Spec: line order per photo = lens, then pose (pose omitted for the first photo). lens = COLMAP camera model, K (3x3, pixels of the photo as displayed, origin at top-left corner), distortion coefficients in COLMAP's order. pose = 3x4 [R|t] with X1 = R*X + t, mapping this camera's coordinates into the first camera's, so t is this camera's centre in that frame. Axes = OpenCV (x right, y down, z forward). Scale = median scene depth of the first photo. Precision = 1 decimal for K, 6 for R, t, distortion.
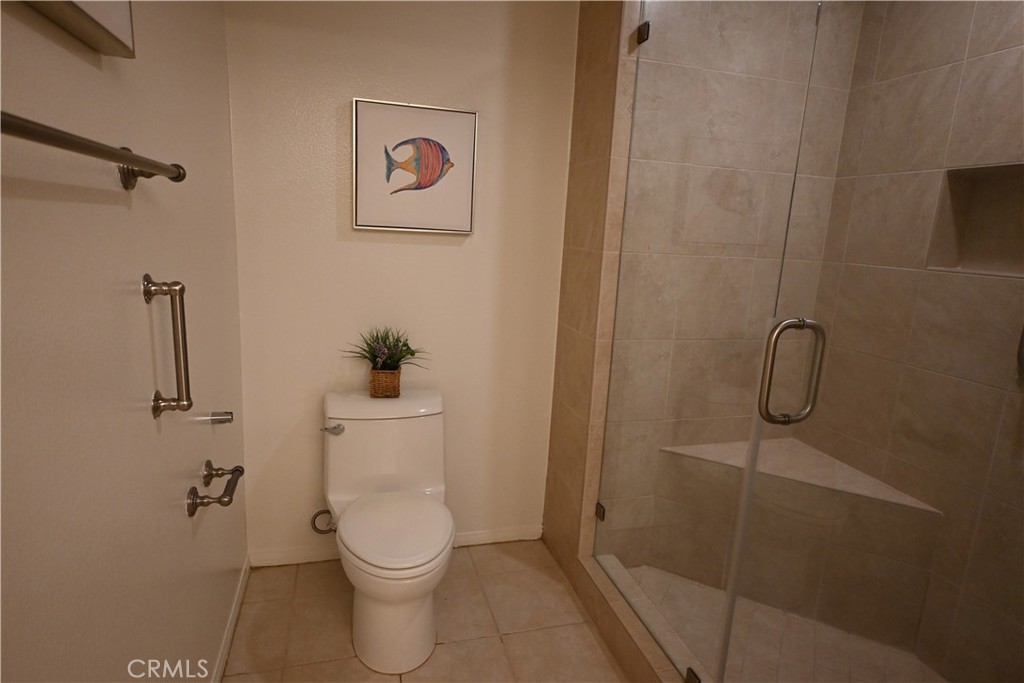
lens RADIAL K [[567.7, 0, 511.7], [0, 567.7, 344.1], [0, 0, 1]] dist [0.000430, 0.002132]
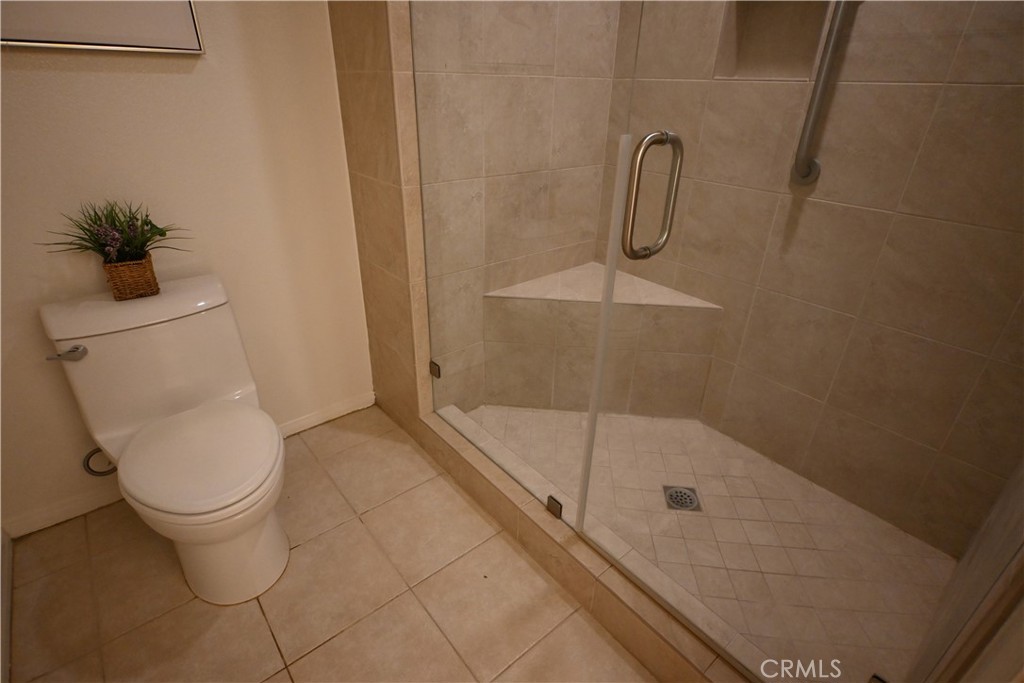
lens RADIAL K [[503.1, 0, 511.0], [0, 503.1, 343.5], [0, 0, 1]] dist [-0.003839, 0.001159]
pose [[0.913651, -0.216704, 0.343919, -0.013222], [0.107860, 0.944964, 0.308884, -0.001099], [-0.391928, -0.245117, 0.886741, 0.202863]]
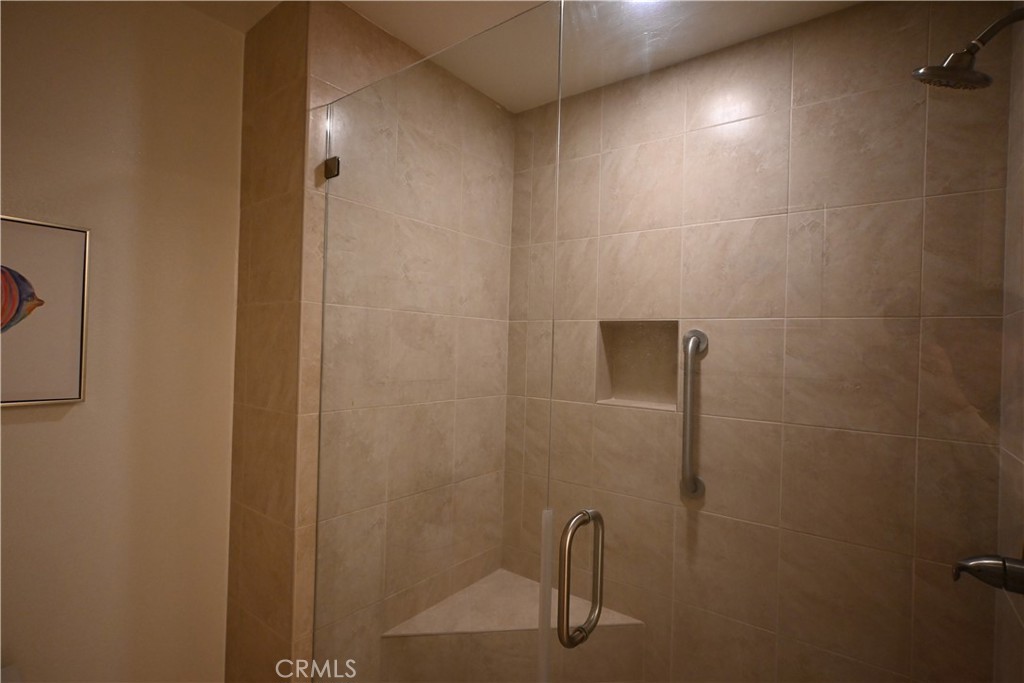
lens RADIAL K [[503.1, 0, 511.0], [0, 503.1, 343.5], [0, 0, 1]] dist [-0.003839, 0.001159]
pose [[0.799989, -0.026274, 0.599439, -0.019093], [0.133438, 0.981813, -0.135047, -0.121634], [-0.584989, 0.188024, 0.788946, 0.240893]]
